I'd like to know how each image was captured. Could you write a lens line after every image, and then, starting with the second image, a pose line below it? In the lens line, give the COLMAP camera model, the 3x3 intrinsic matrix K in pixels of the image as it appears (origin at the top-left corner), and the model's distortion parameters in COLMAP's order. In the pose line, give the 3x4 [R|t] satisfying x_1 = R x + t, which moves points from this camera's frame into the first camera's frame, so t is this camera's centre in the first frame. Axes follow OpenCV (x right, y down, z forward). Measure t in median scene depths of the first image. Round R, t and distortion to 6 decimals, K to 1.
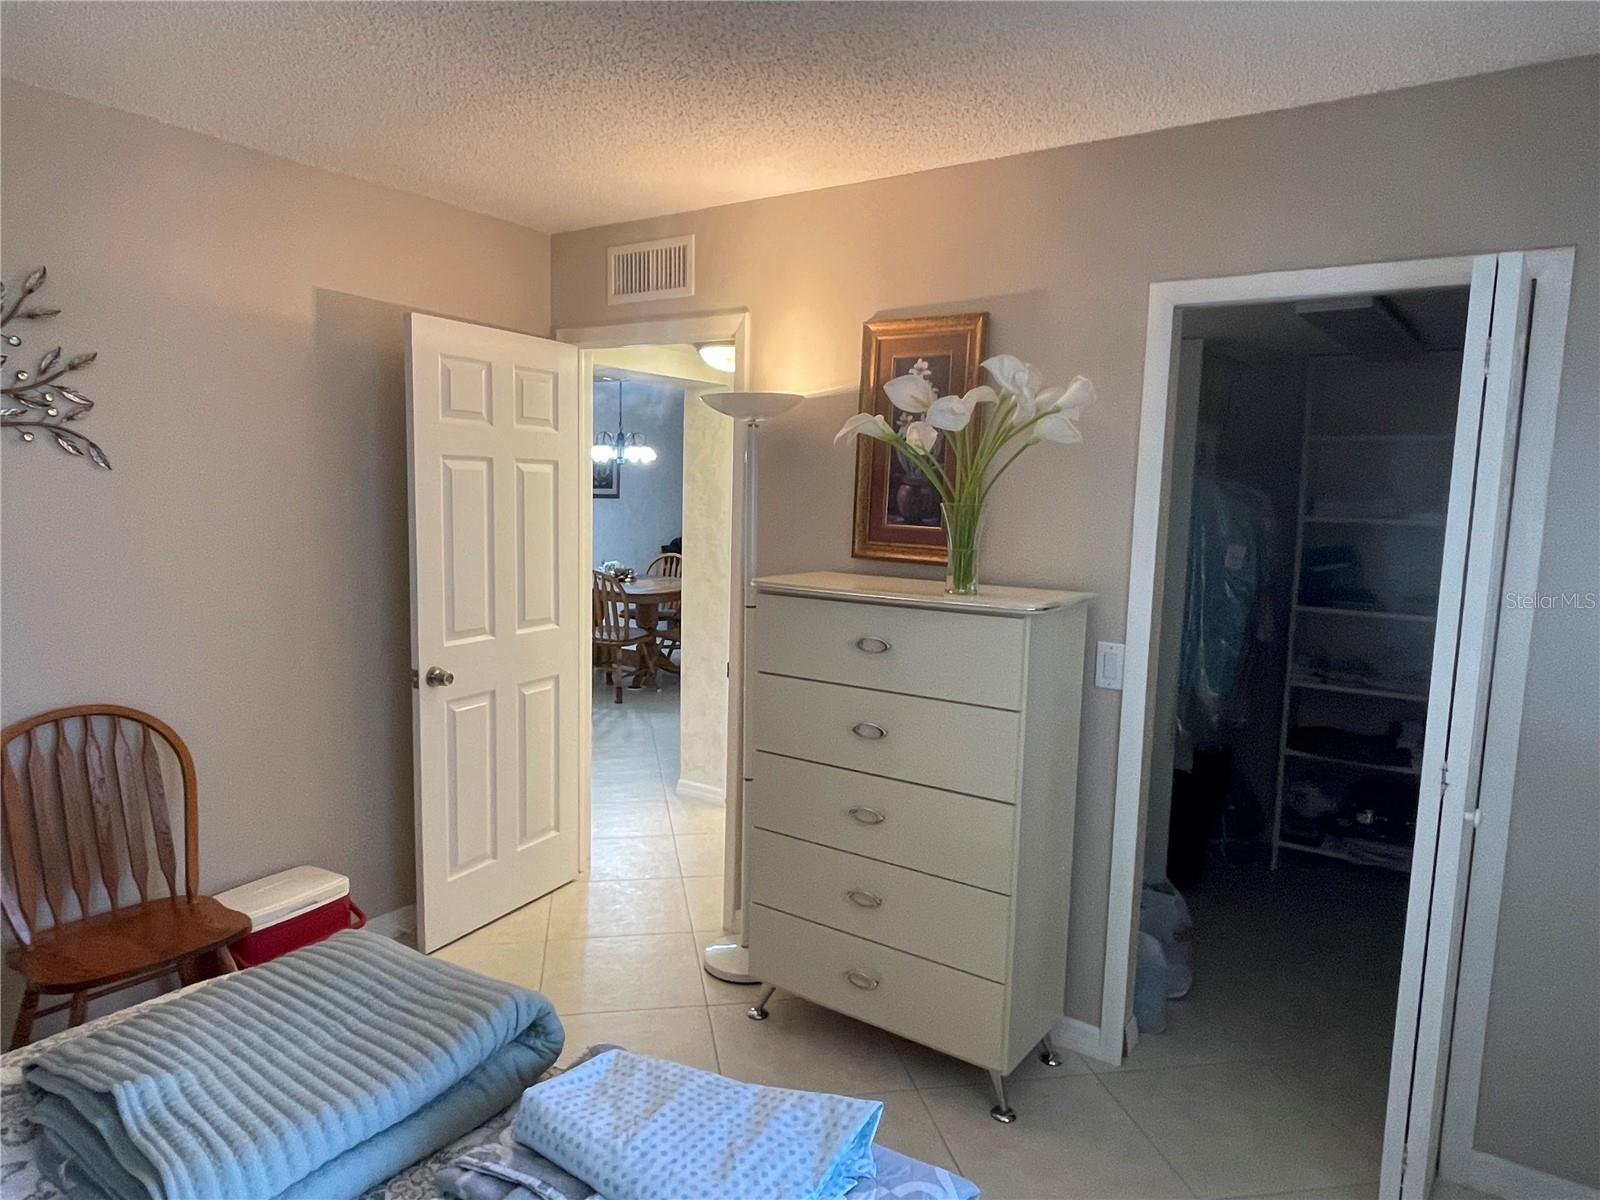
lens RADIAL K [[998.4, 0, 790.1], [0, 998.4, 606.8], [0, 0, 1]] dist [0.003379, -0.016687]
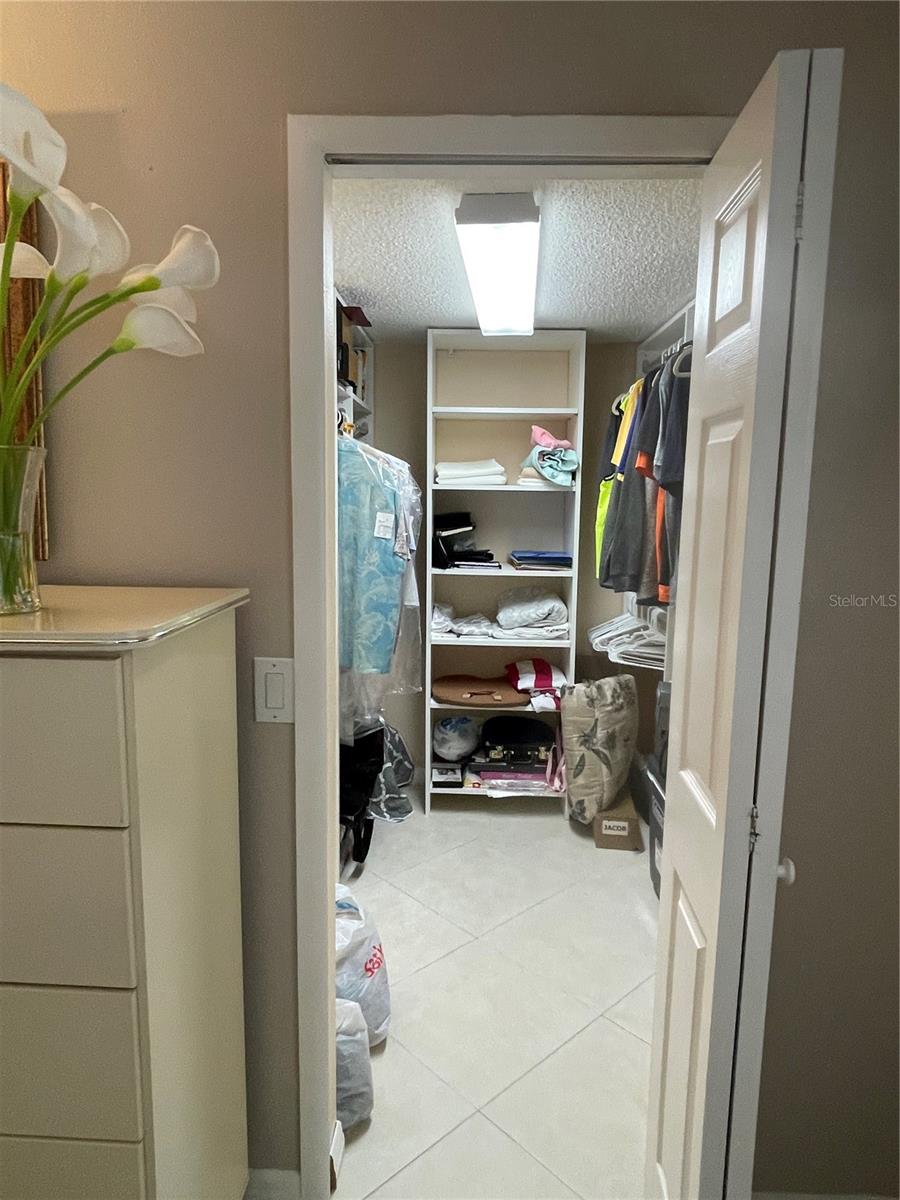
lens RADIAL K [[748.8, 0, 439.3], [0, 748.8, 589.0], [0, 0, 1]] dist [0.003379, -0.016687]
pose [[0.848435, -0.084359, 0.522534, 0.126918], [0.068937, 0.996420, 0.048931, -0.023590], [-0.524791, -0.005493, 0.851213, 0.414794]]
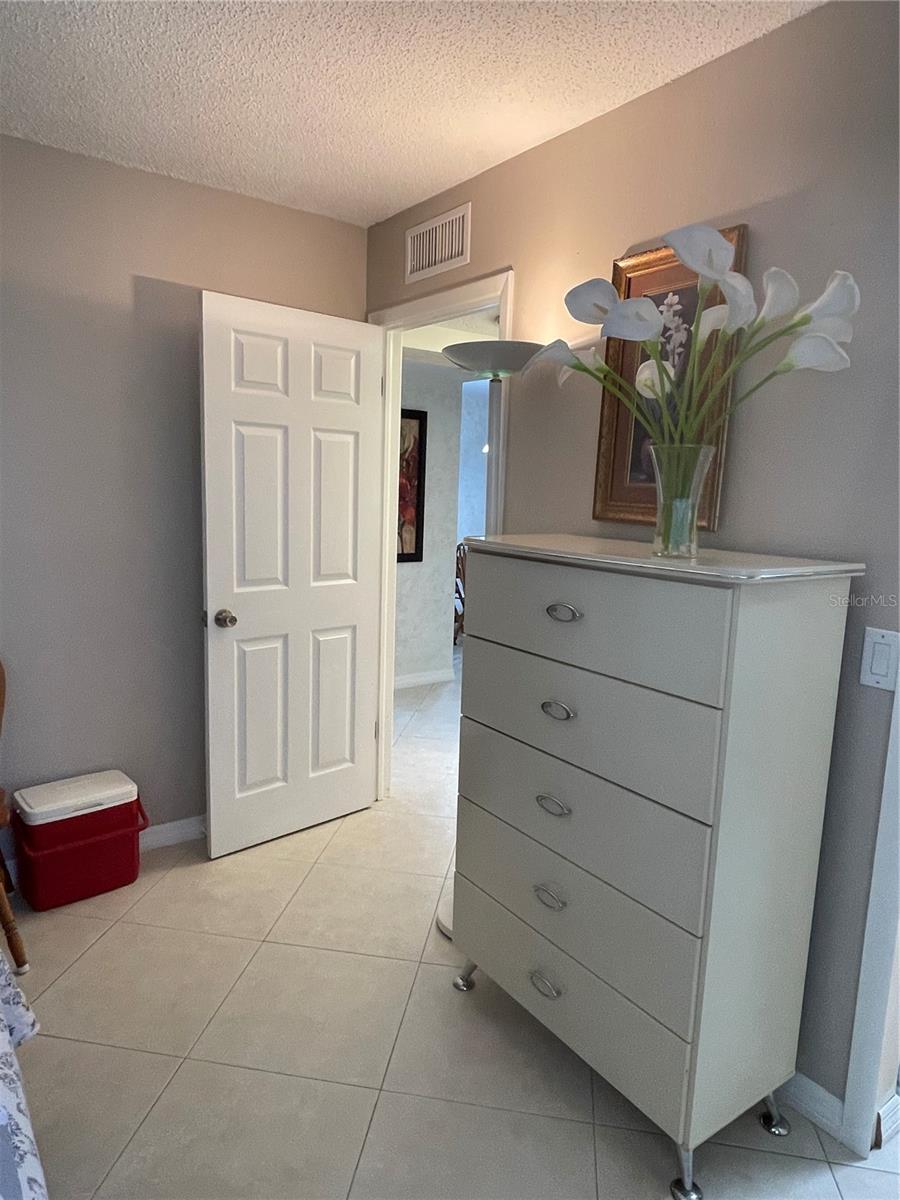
lens RADIAL K [[748.8, 0, 441.9], [0, 748.8, 592.7], [0, 0, 1]] dist [0.003379, -0.016687]
pose [[0.941651, 0.054225, -0.332194, 0.157341], [-0.048999, 0.998508, 0.024094, 0.008308], [0.333005, -0.006411, 0.942903, 0.280369]]
